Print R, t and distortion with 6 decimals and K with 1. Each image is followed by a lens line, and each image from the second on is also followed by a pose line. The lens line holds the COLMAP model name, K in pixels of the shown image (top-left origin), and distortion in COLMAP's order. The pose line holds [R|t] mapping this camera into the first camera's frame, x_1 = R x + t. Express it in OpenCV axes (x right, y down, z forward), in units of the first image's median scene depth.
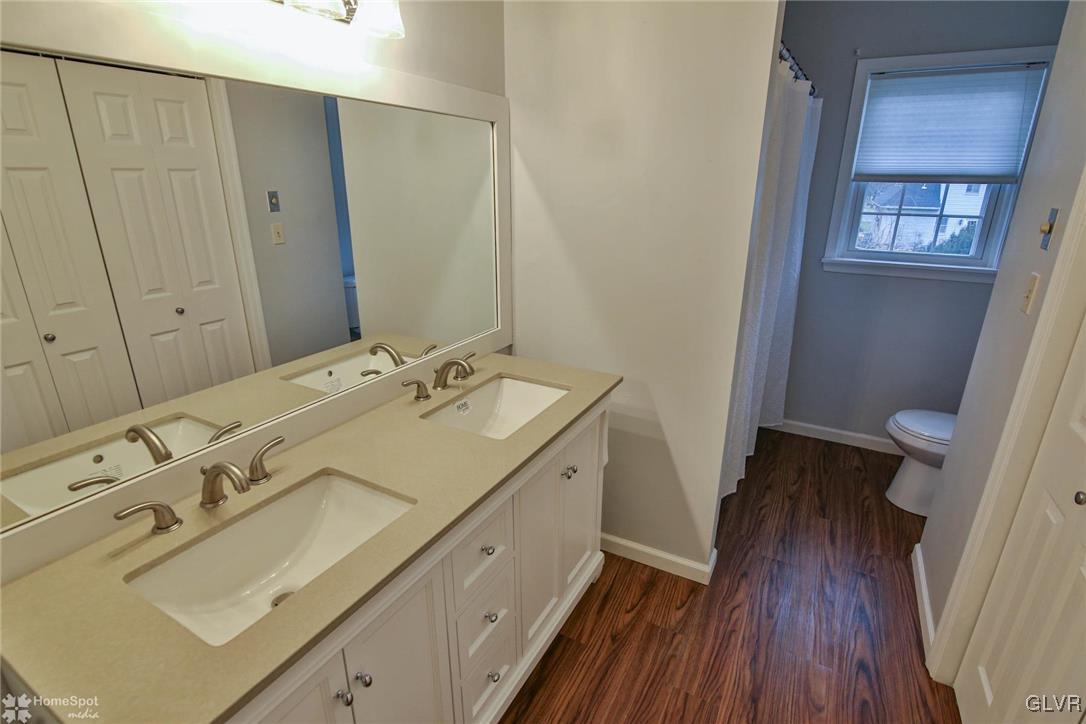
lens RADIAL K [[528.4, 0, 542.2], [0, 528.4, 359.0], [0, 0, 1]] dist [-0.020460, 0.002078]
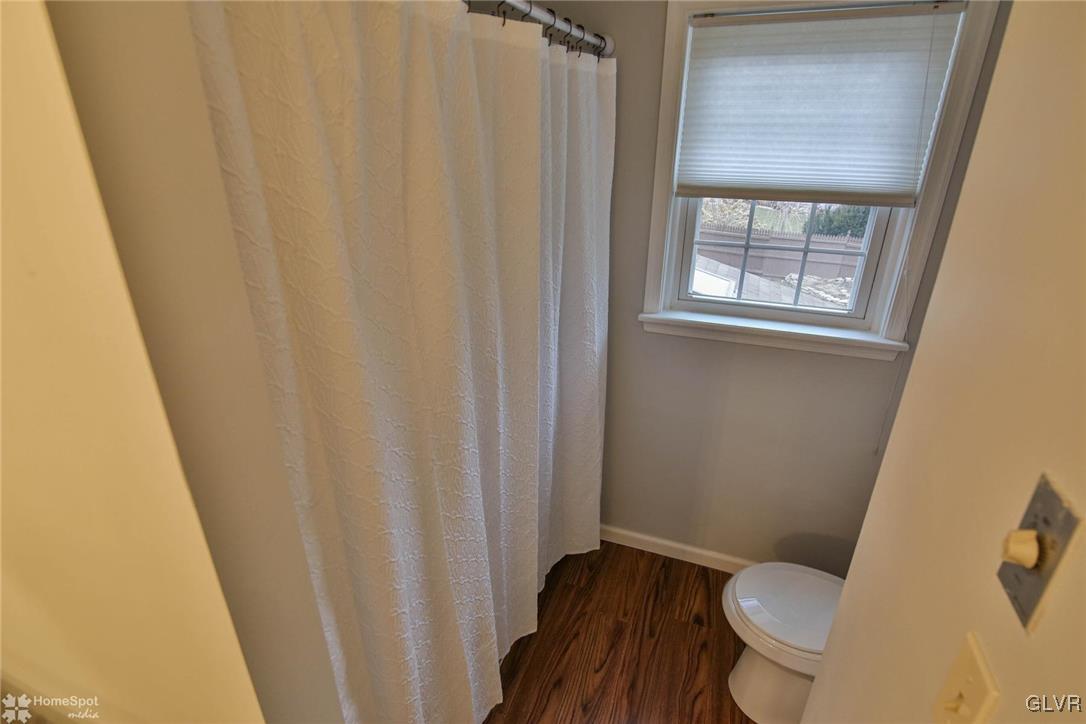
lens RADIAL K [[528.4, 0, 543.2], [0, 528.4, 366.0], [0, 0, 1]] dist [-0.020460, 0.002078]
pose [[0.991090, -0.054815, 0.121395, 0.364612], [0.045258, 0.995756, 0.080130, -0.203750], [-0.125272, -0.073922, 0.989365, 0.399056]]
